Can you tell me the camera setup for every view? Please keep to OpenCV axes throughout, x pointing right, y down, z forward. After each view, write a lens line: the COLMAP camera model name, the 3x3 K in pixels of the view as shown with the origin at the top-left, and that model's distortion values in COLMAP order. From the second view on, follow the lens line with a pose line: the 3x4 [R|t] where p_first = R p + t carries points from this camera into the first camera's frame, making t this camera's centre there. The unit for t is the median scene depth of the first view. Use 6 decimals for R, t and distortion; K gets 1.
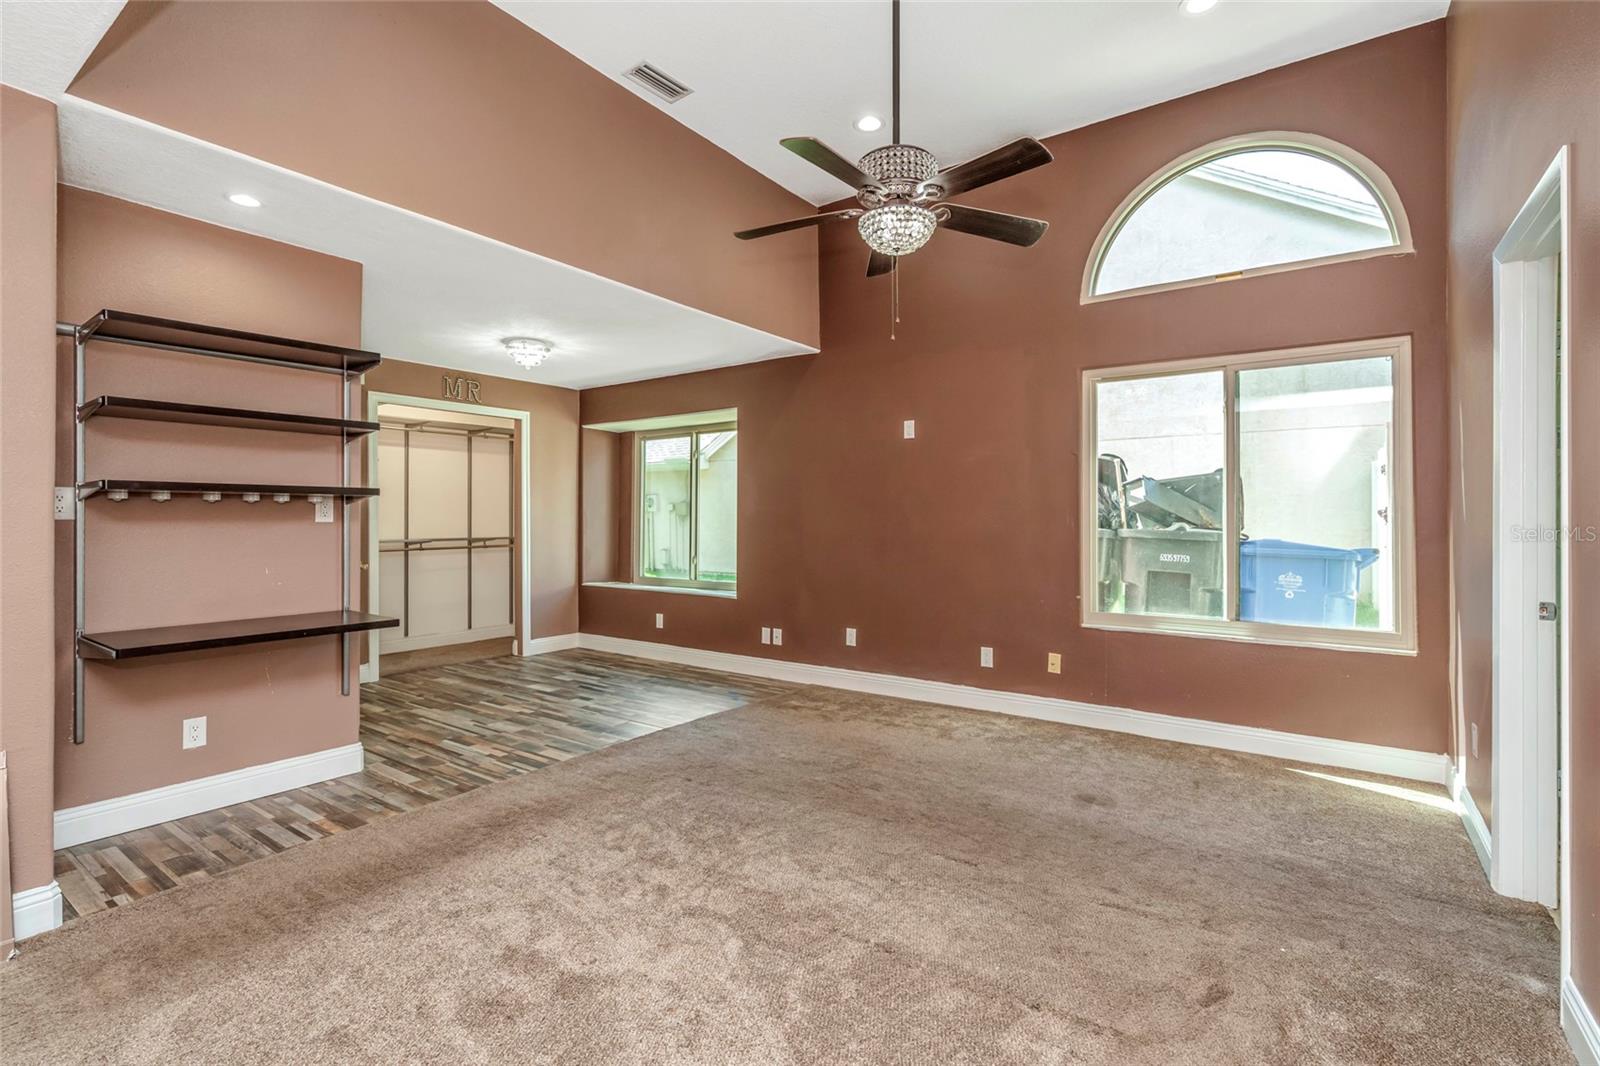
lens RADIAL K [[729.9, 0, 806.1], [0, 729.9, 512.3], [0, 0, 1]] dist [-0.003916, 0.002919]
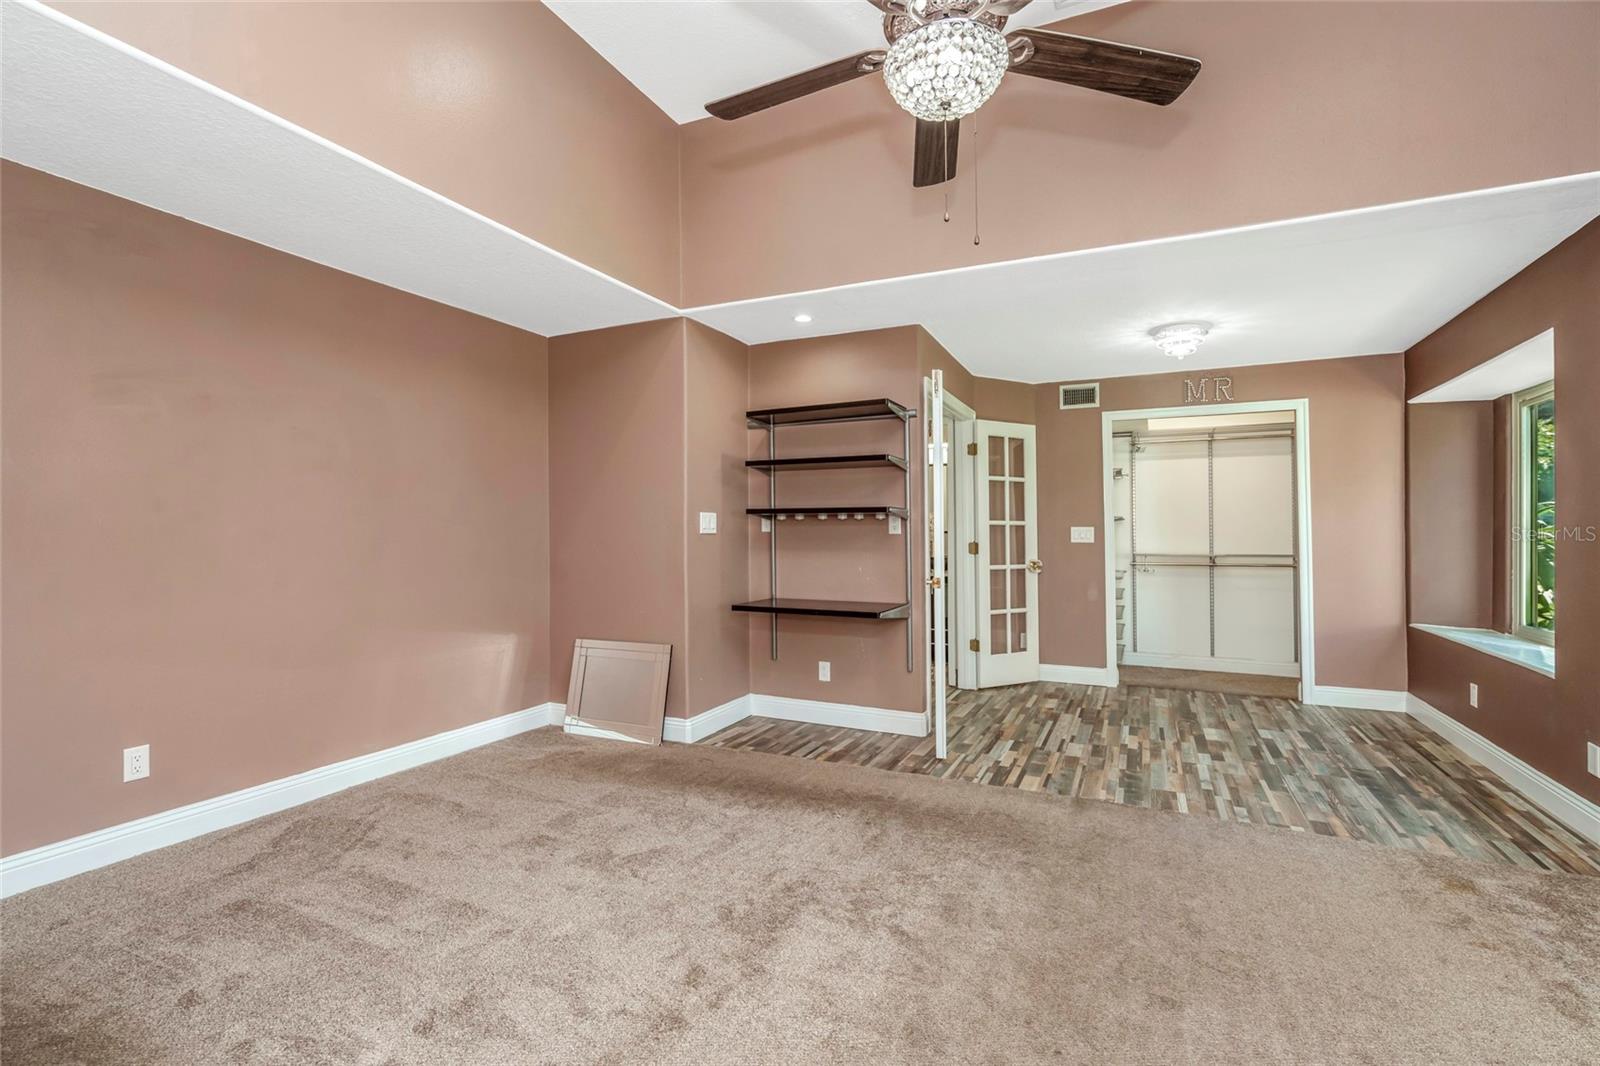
lens RADIAL K [[729.9, 0, 806.1], [0, 729.9, 525.2], [0, 0, 1]] dist [-0.003916, 0.002919]
pose [[0.176743, -0.011766, -0.984187, 0.500084], [0.007528, 0.999915, -0.010602, 0.008907], [0.984228, -0.005536, 0.176816, 0.521070]]
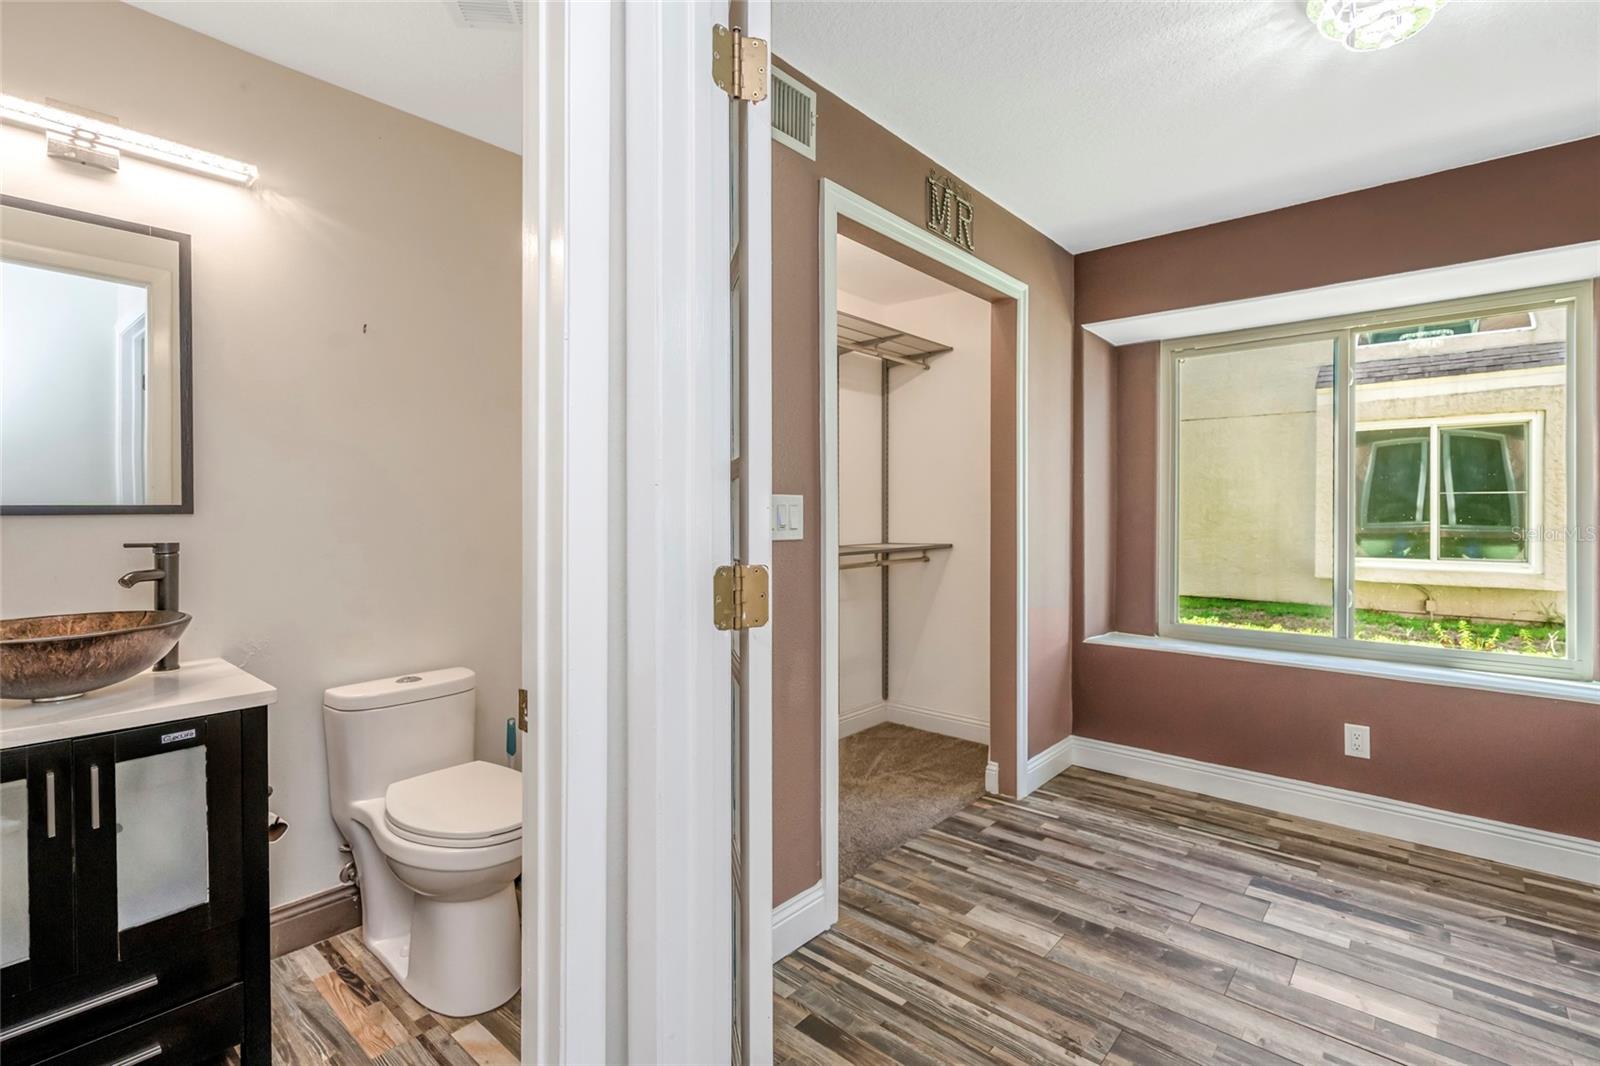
lens RADIAL K [[729.9, 0, 806.3], [0, 729.9, 518.8], [0, 0, 1]] dist [-0.003916, 0.002919]
pose [[0.993600, 0.000537, -0.112954, -0.766101], [0.001391, 0.999855, 0.016993, 0.009050], [0.112946, -0.017042, 0.993455, 0.831531]]
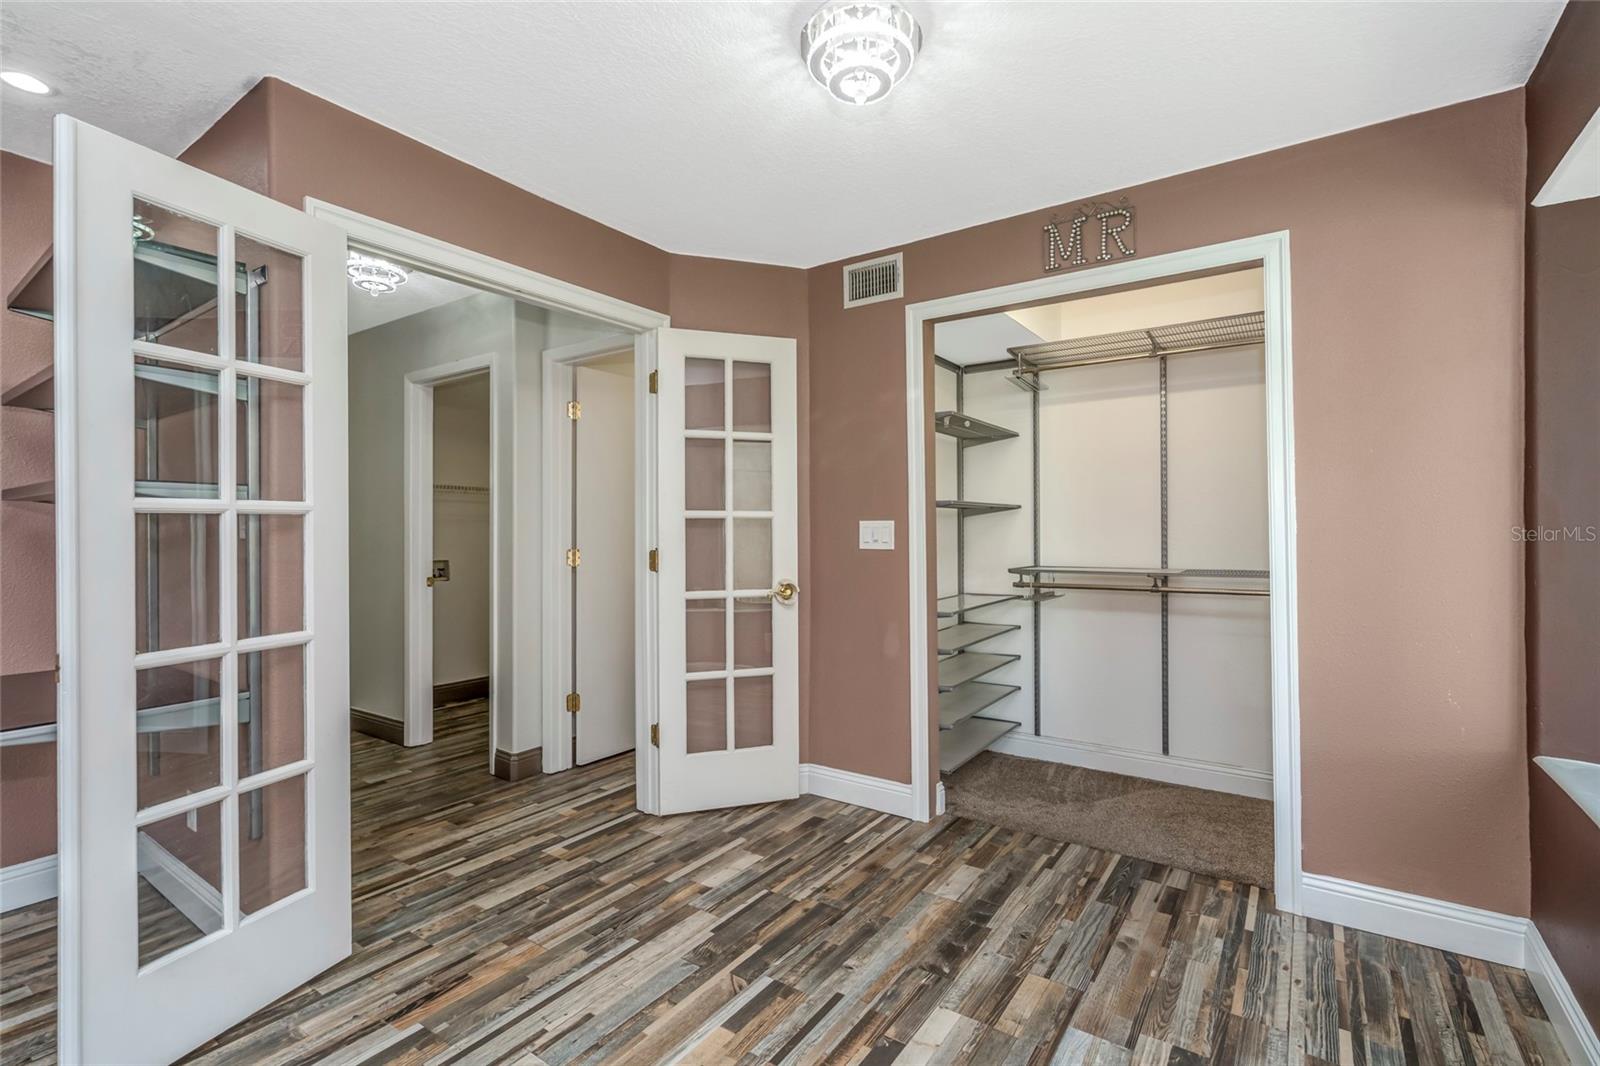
lens RADIAL K [[729.9, 0, 815.2], [0, 729.9, 528.7], [0, 0, 1]] dist [-0.003916, 0.002919]
pose [[0.016800, -0.002499, -0.999856, -0.043395], [0.011529, 0.999931, -0.002305, 0.010792], [0.999792, -0.011489, 0.016828, 1.242502]]
